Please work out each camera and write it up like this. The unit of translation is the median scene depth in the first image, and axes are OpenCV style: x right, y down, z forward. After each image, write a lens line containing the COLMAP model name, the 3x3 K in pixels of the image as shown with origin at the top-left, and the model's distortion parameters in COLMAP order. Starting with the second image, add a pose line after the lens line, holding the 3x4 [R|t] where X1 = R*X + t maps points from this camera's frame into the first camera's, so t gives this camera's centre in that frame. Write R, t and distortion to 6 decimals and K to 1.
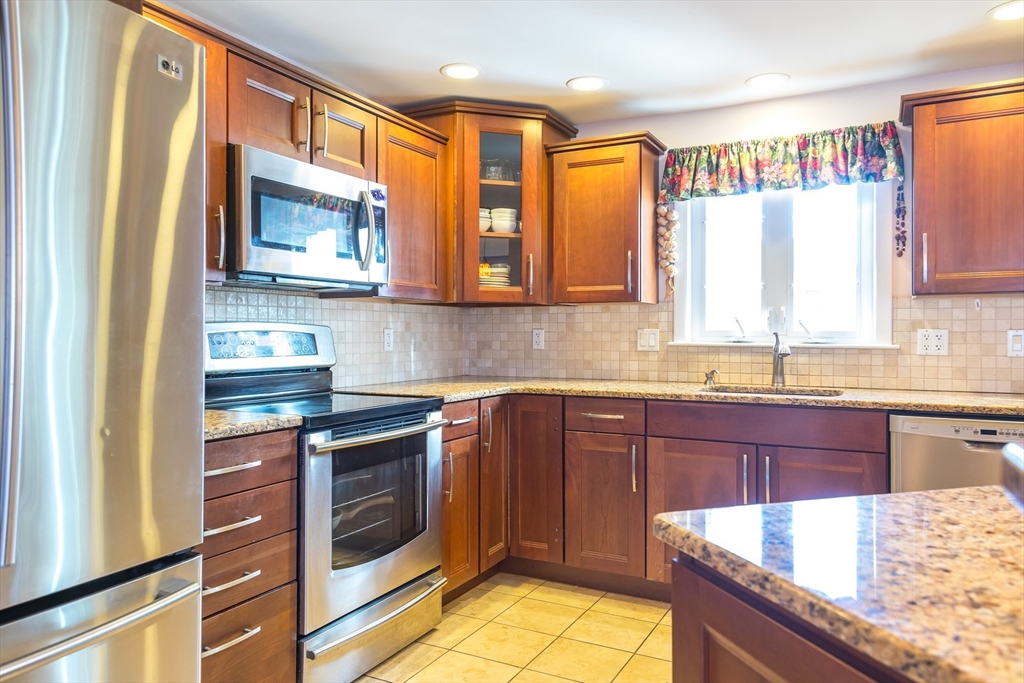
lens RADIAL K [[691.0, 0, 514.4], [0, 691.0, 341.0], [0, 0, 1]] dist [0.001971, -0.010116]
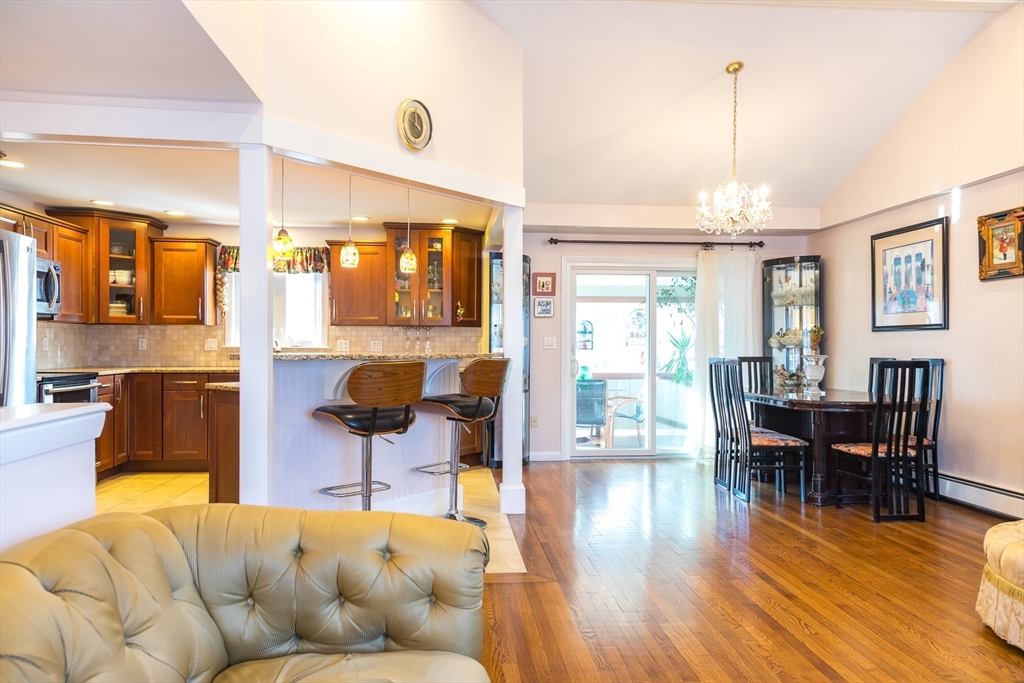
lens RADIAL K [[691.0, 0, 515.6], [0, 691.0, 346.7], [0, 0, 1]] dist [0.001971, -0.010116]
pose [[0.833547, 0.000819, 0.552449, -0.159728], [0.001006, 0.999995, -0.002999, 0.011227], [-0.552448, 0.003056, 0.833542, -1.066953]]
